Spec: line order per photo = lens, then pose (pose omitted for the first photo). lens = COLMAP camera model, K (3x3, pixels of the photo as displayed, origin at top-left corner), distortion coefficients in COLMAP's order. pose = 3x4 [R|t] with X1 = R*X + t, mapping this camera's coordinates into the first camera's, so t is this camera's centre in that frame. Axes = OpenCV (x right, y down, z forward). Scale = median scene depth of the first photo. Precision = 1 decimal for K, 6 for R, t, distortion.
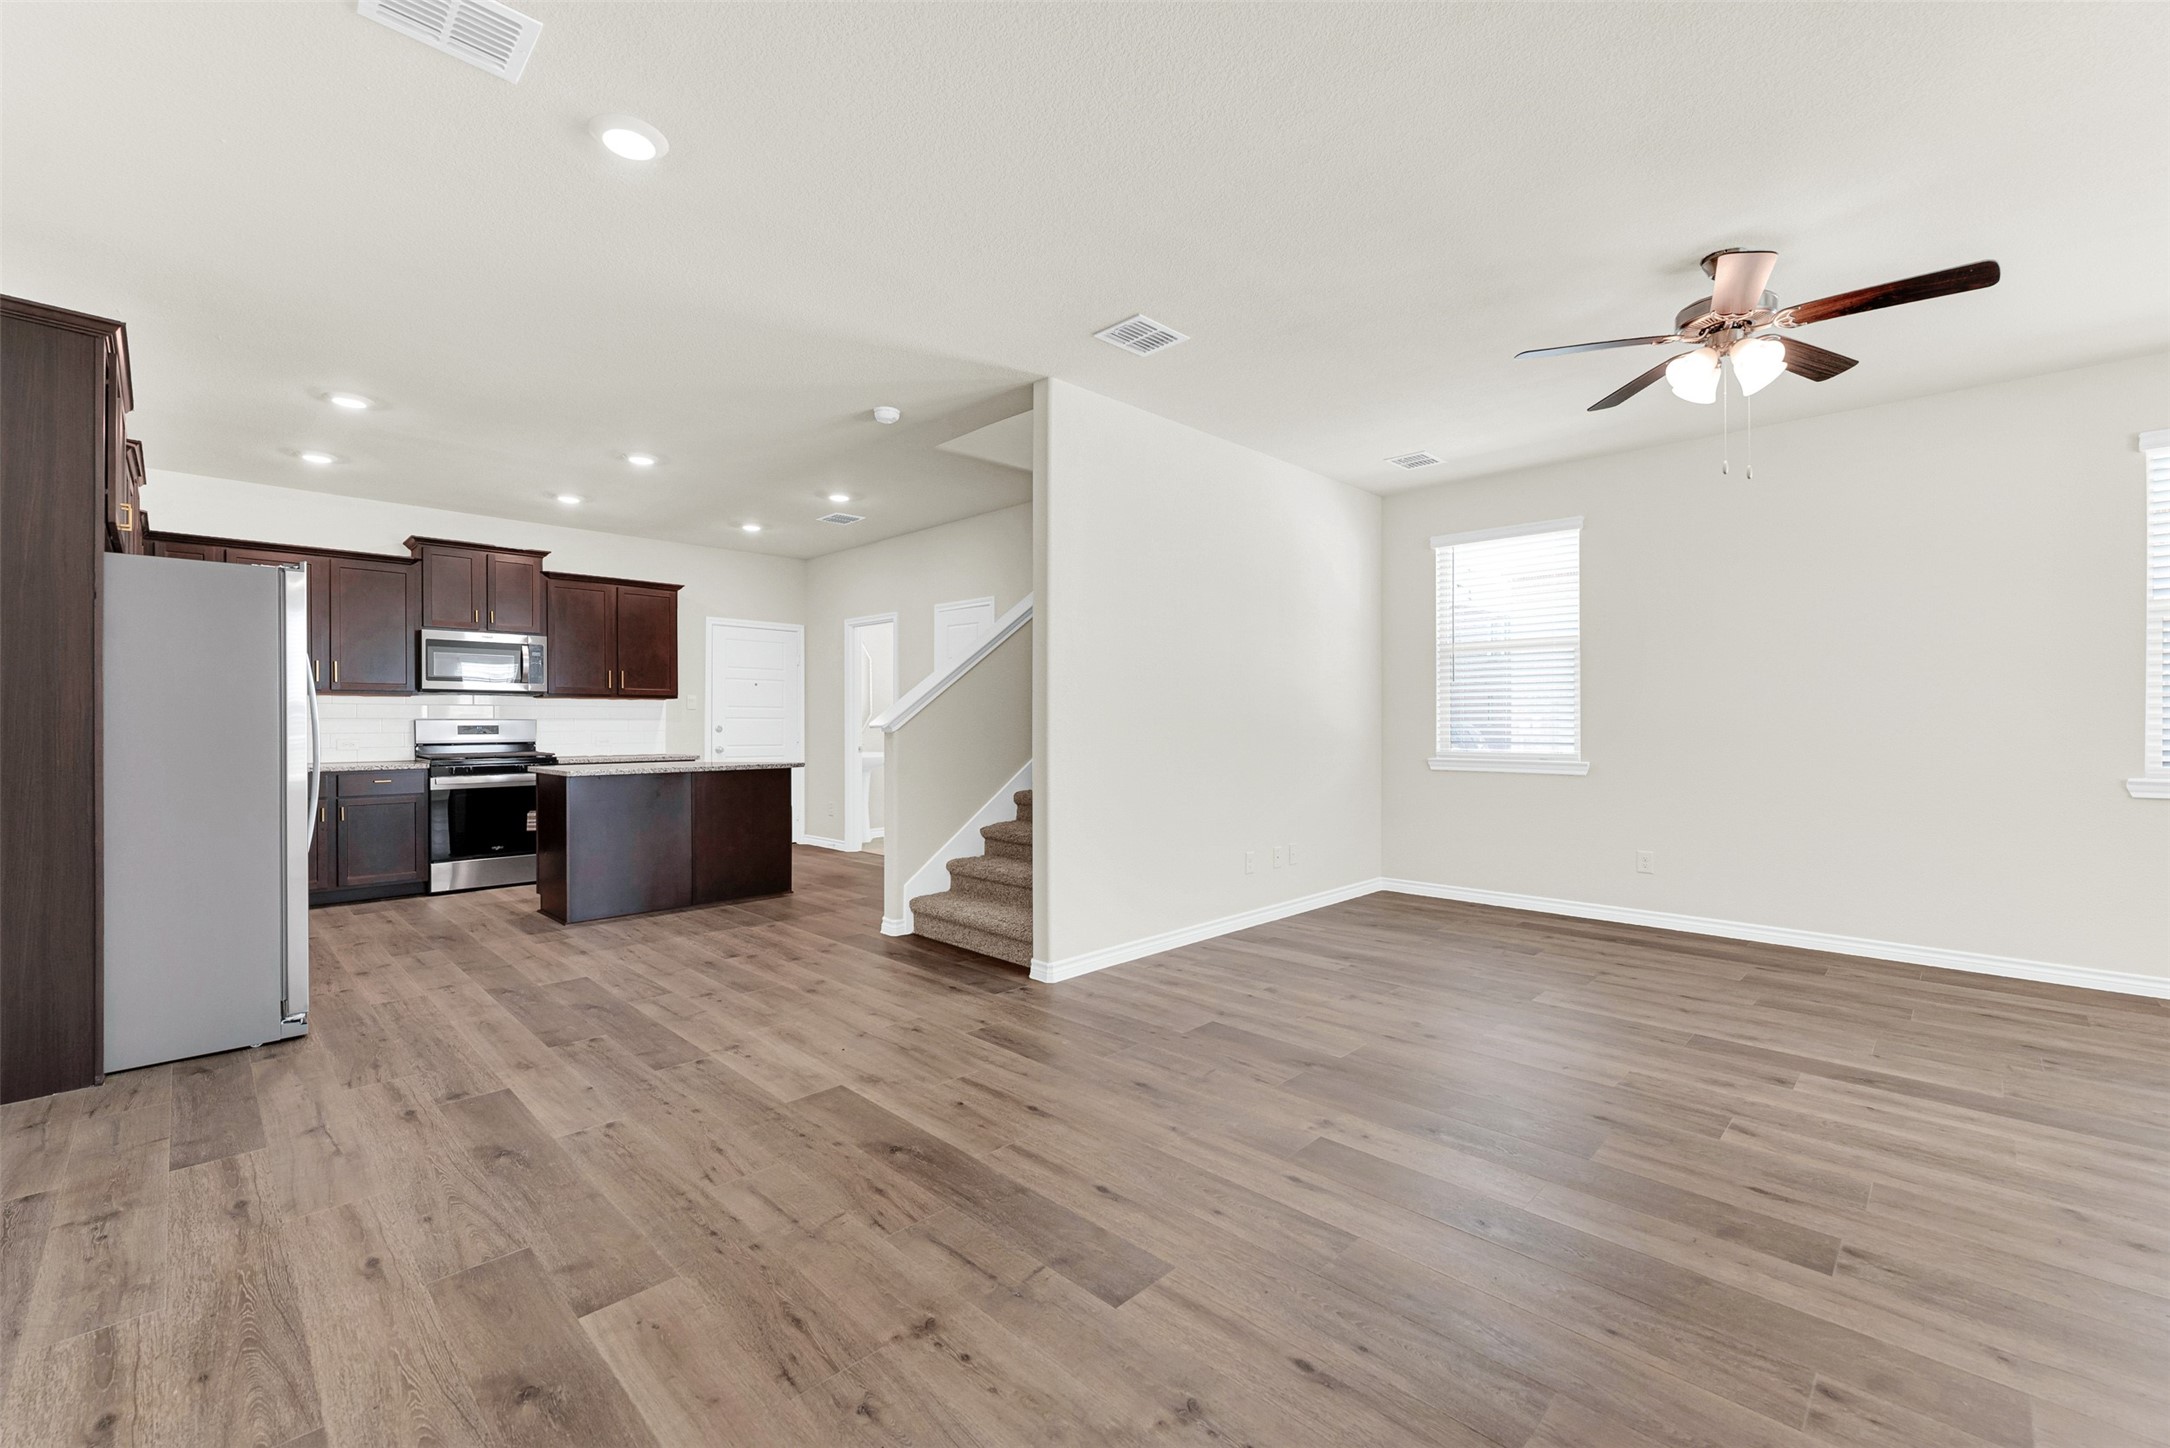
lens RADIAL K [[898.0, 0, 1117.2], [0, 898.0, 747.2], [0, 0, 1]] dist [0.001435, 0.000266]
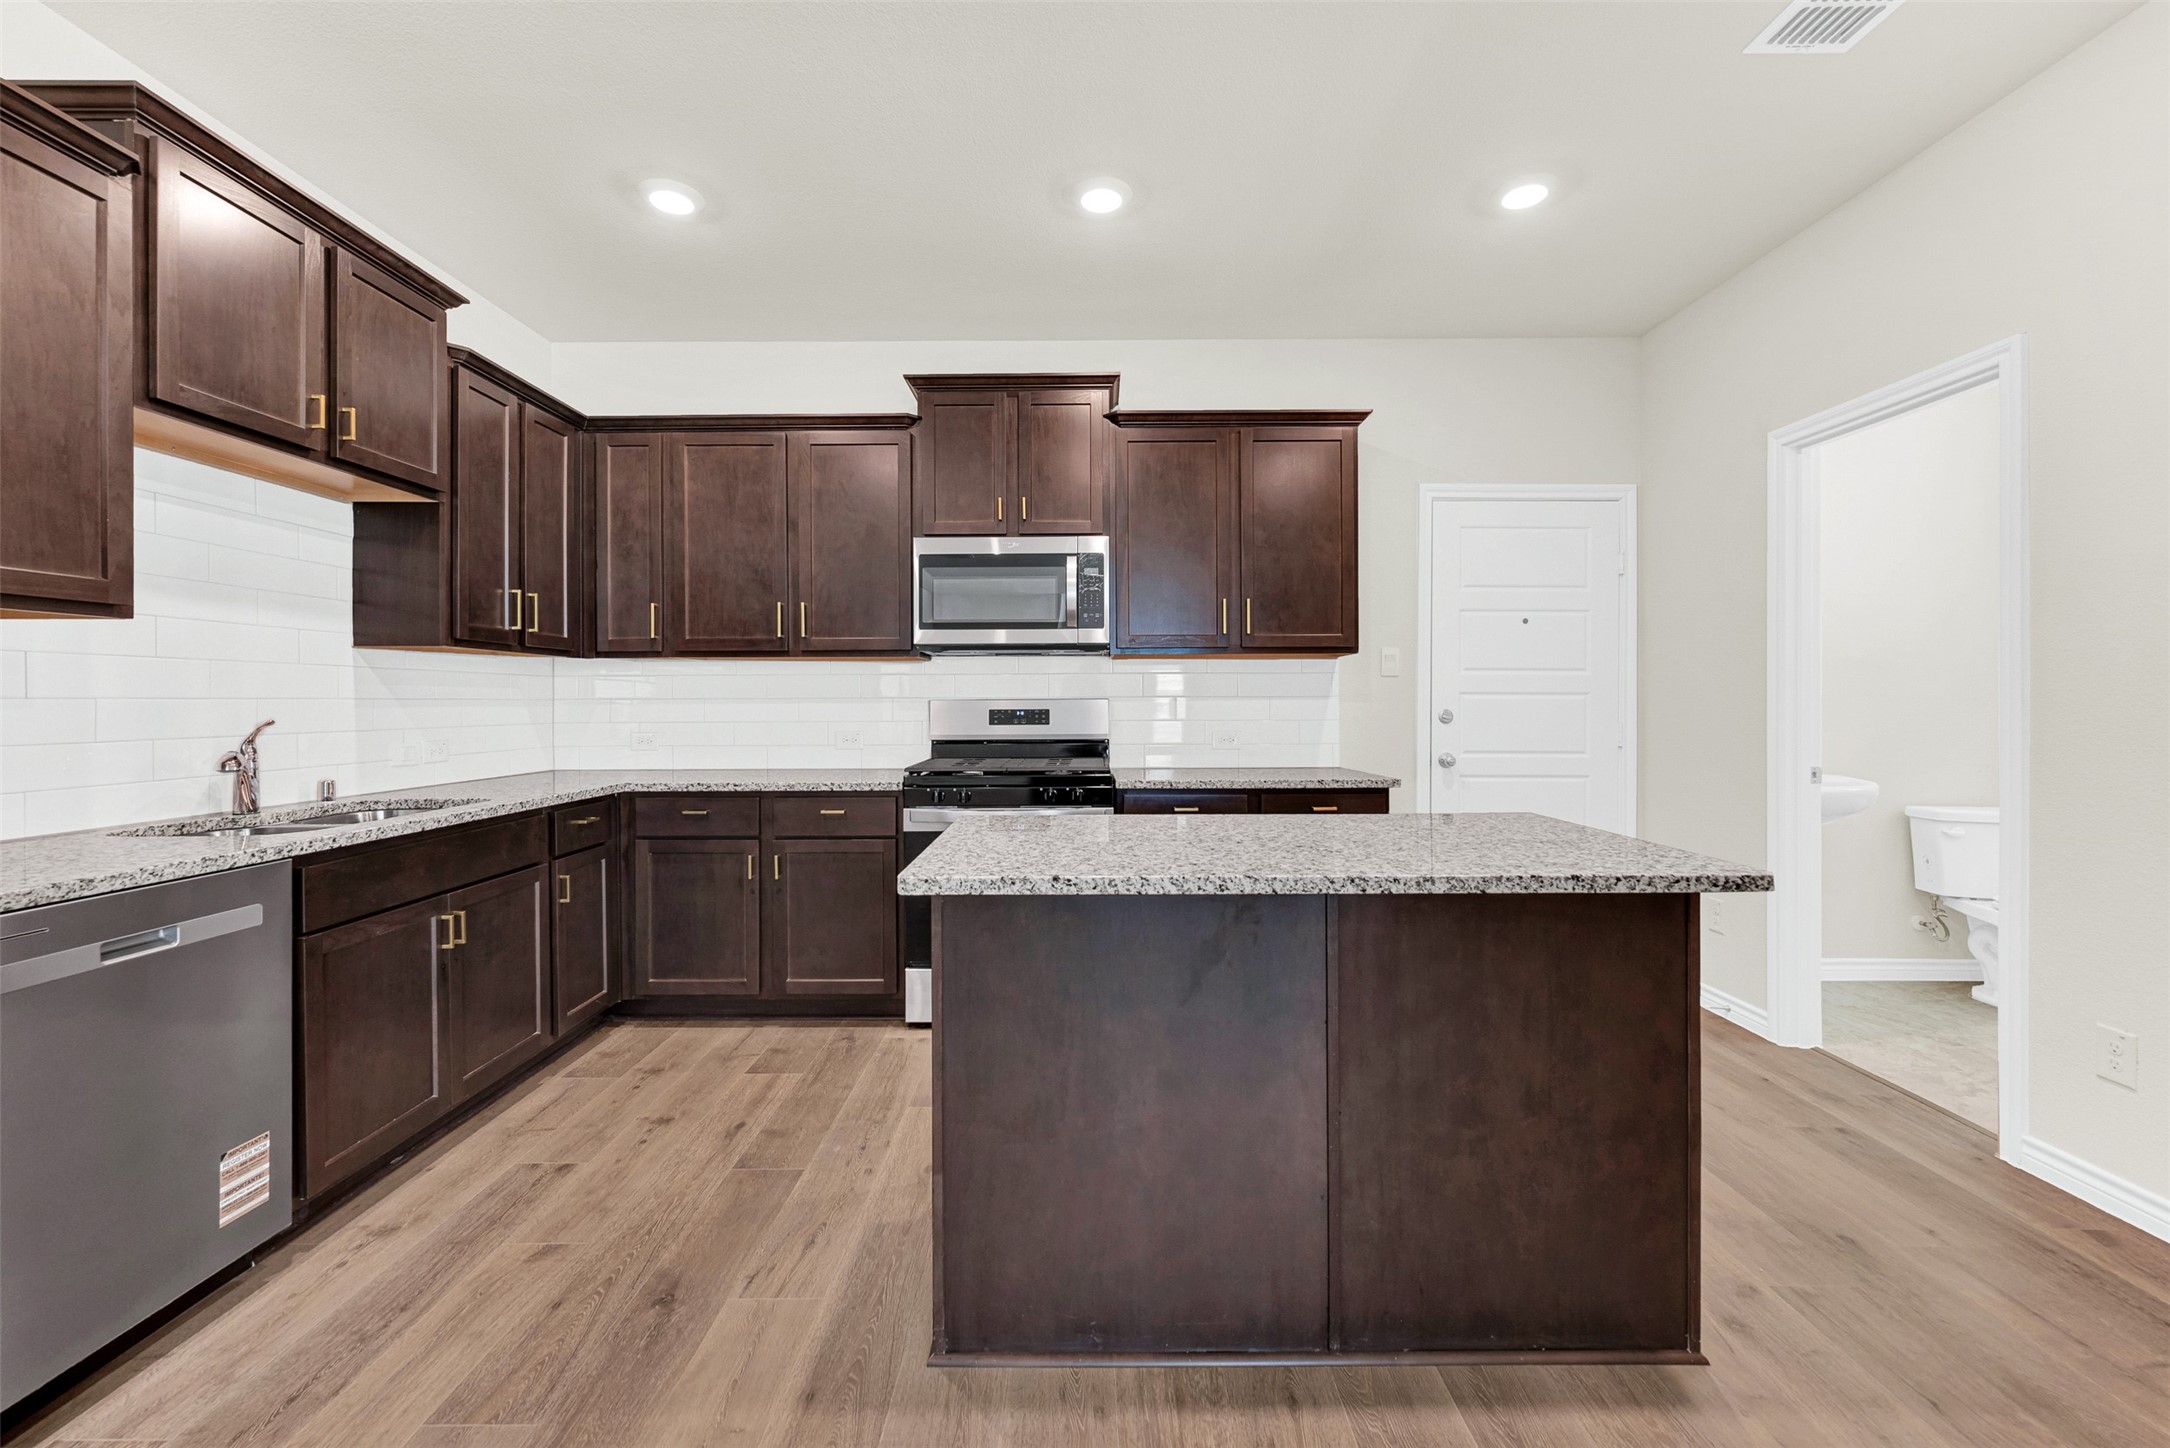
lens RADIAL K [[898.1, 0, 1083.5], [0, 898.1, 700.0], [0, 0, 1]] dist [0.004436, 0.000345]
pose [[0.683547, -0.001121, -0.729906, -0.553824], [-0.020028, 0.999593, -0.020291, -0.039493], [0.729632, 0.028489, 0.683247, 1.312431]]
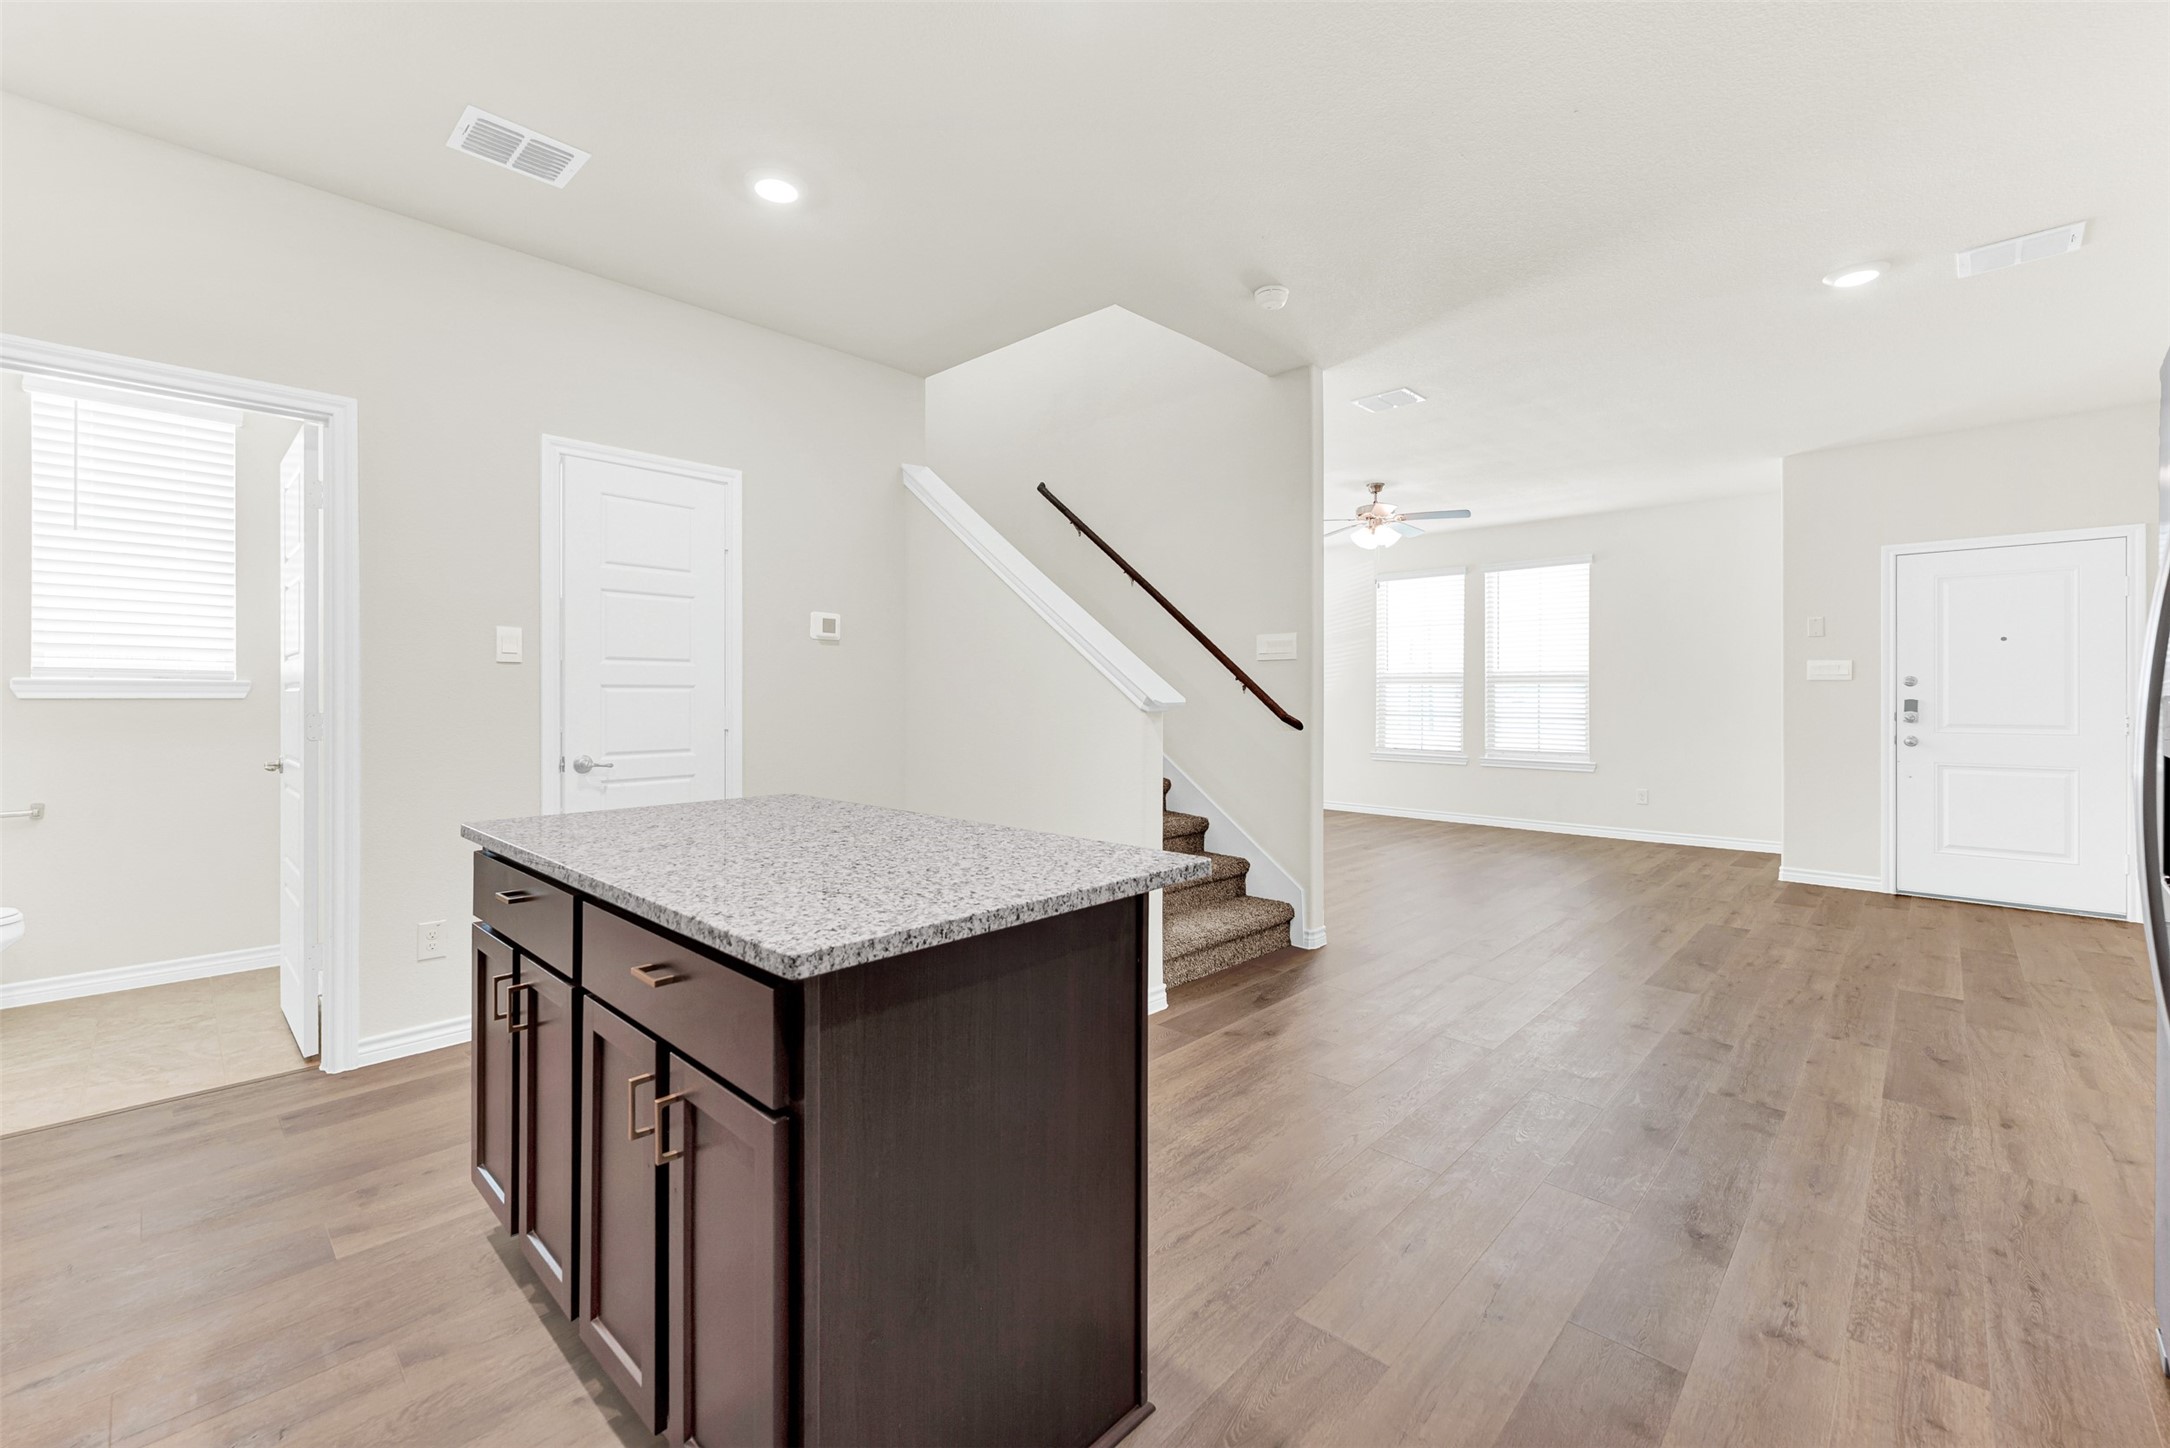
lens RADIAL K [[898.1, 0, 1083.5], [0, 898.1, 700.0], [0, 0, 1]] dist [0.004436, 0.000345]
pose [[-0.001729, -0.003718, 0.999992, -1.437908], [0.025778, 0.999661, 0.003762, -0.044660], [-0.999666, 0.025785, -0.001633, 1.629016]]
